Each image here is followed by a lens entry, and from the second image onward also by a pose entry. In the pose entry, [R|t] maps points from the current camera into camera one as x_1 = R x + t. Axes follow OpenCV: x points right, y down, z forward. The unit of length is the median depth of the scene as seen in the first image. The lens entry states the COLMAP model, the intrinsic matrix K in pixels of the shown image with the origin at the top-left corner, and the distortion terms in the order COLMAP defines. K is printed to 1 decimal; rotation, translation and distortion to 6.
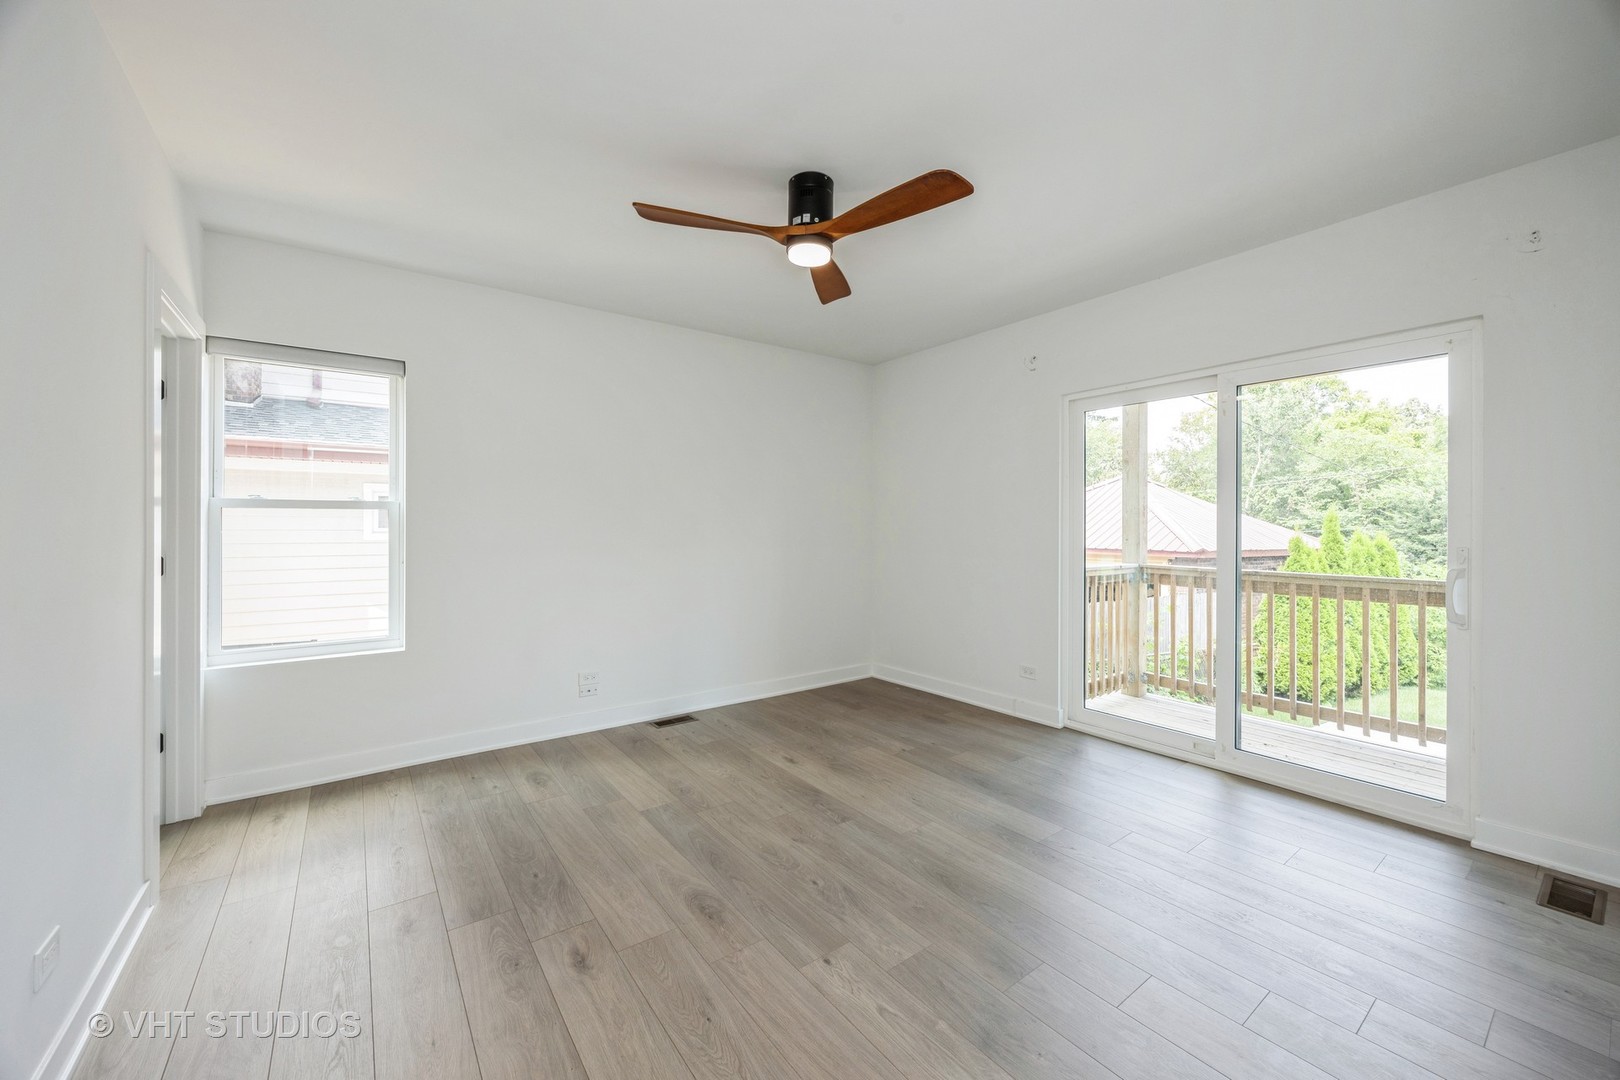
lens RADIAL K [[618.8, 0, 812.5], [0, 618.8, 528.0], [0, 0, 1]] dist [-0.012480, -0.000097]
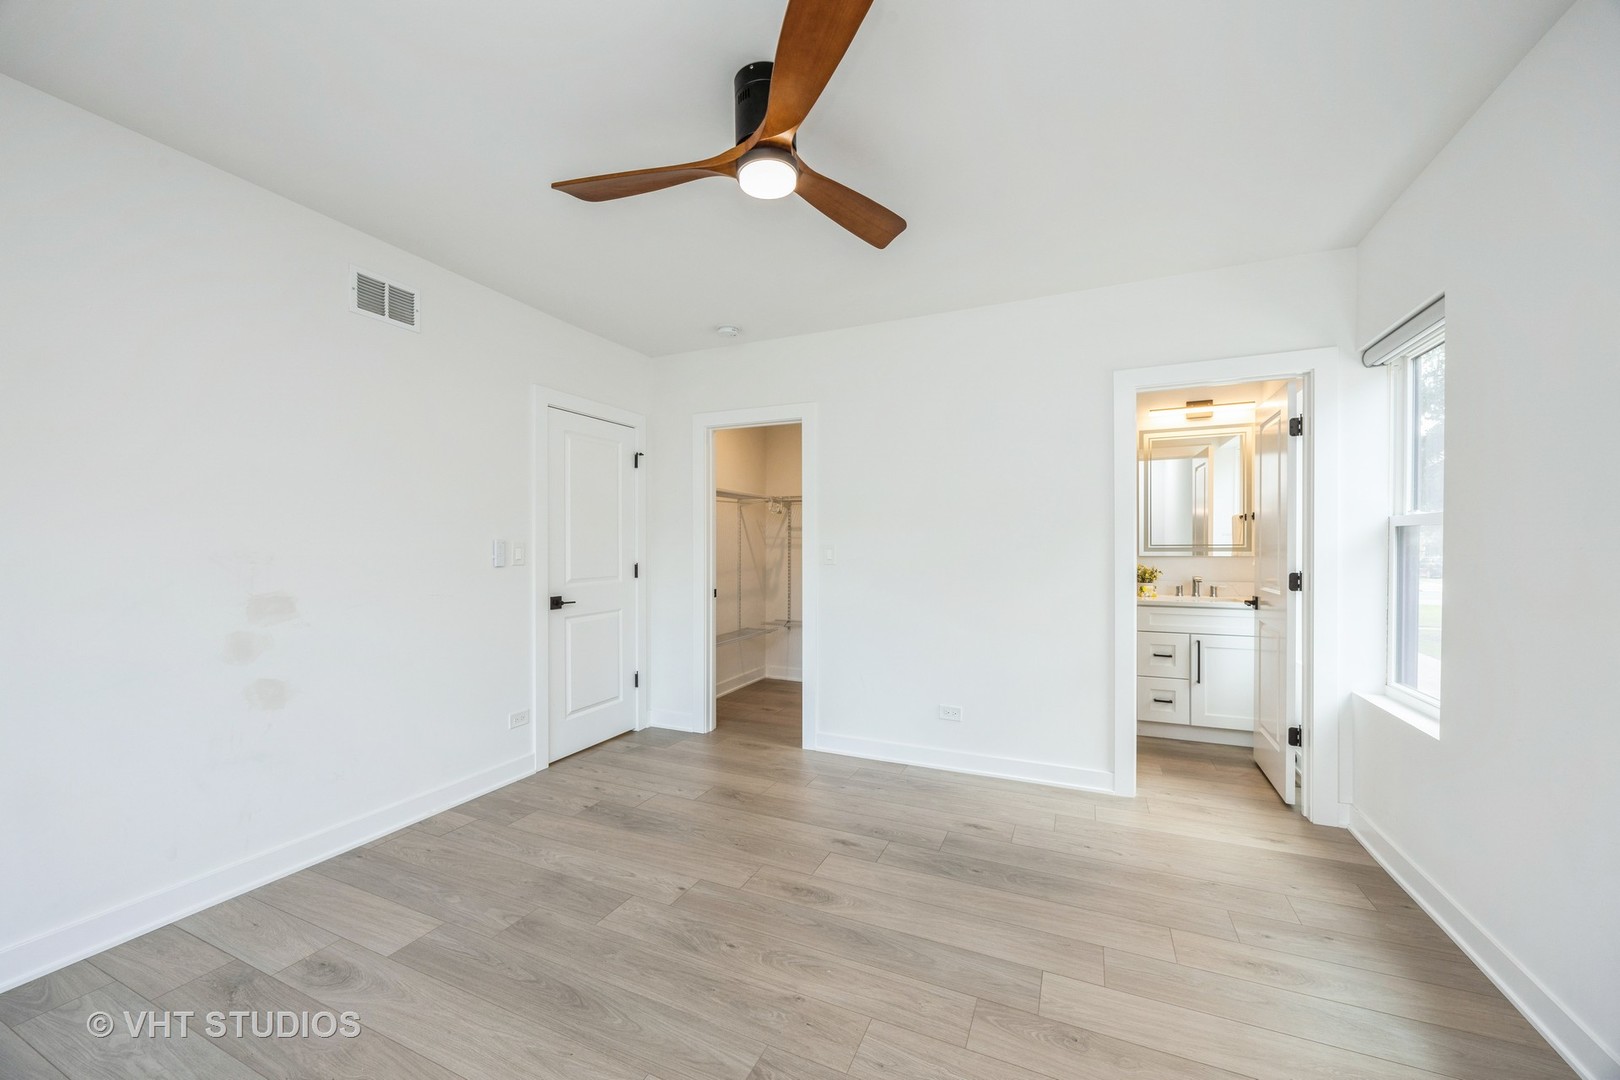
lens RADIAL K [[618.8, 0, 809.9], [0, 618.8, 544.0], [0, 0, 1]] dist [-0.012480, -0.000097]
pose [[-0.871195, -0.003189, -0.490927, 0.359131], [-0.005093, 0.999984, 0.002542, -0.012119], [0.490911, 0.004715, -0.871197, 1.906742]]
